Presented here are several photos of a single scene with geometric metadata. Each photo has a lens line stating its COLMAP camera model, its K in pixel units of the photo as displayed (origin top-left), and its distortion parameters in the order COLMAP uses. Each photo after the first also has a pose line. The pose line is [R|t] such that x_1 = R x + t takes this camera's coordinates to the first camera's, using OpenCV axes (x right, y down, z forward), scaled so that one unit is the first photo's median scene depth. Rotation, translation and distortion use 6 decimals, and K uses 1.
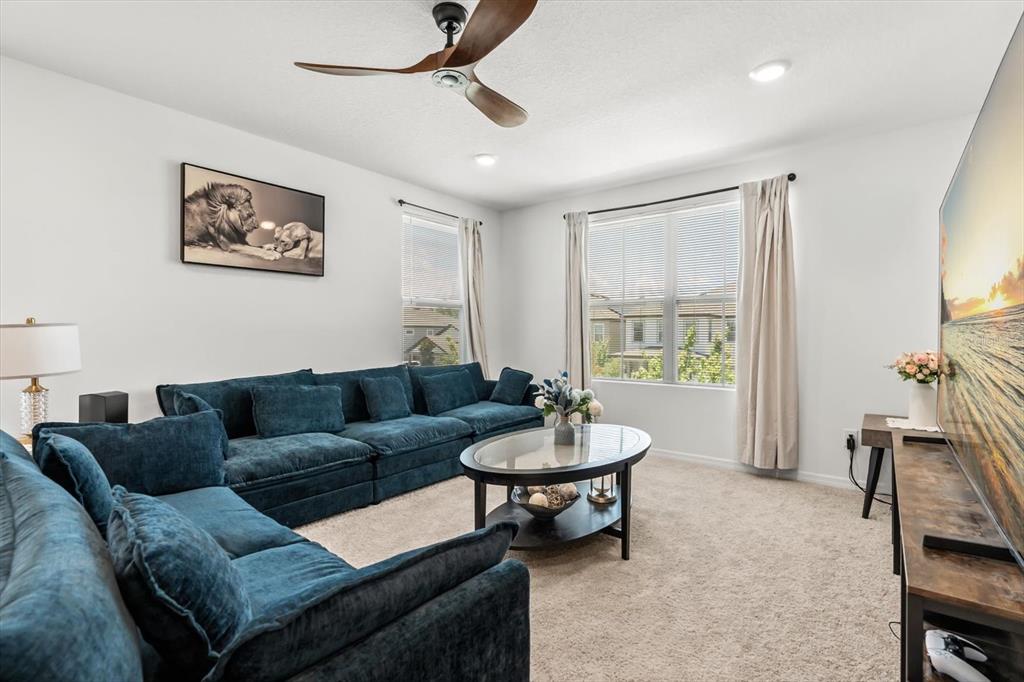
lens RADIAL K [[475.0, 0, 511.2], [0, 475.0, 342.8], [0, 0, 1]] dist [-0.002628, 0.000183]
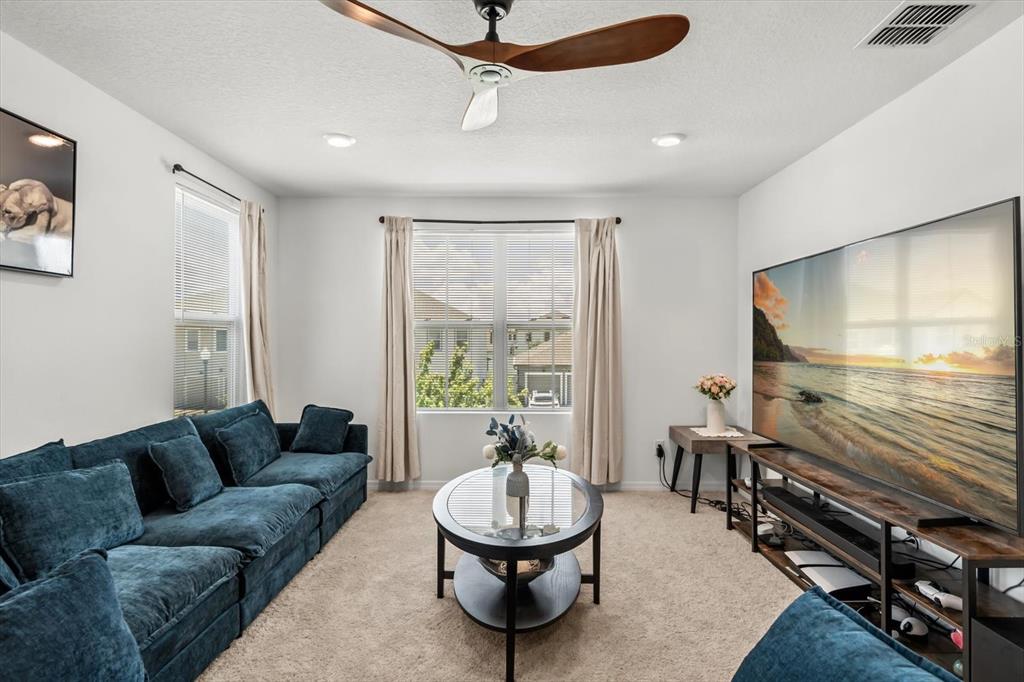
lens RADIAL K [[542.6, 0, 515.1], [0, 542.6, 341.6], [0, 0, 1]] dist [-0.005942, 0.001494]
pose [[0.784576, -0.000137, 0.620032, -0.383895], [0.008980, 0.999898, -0.011142, -0.048921], [-0.619967, 0.014310, 0.784497, 0.142890]]
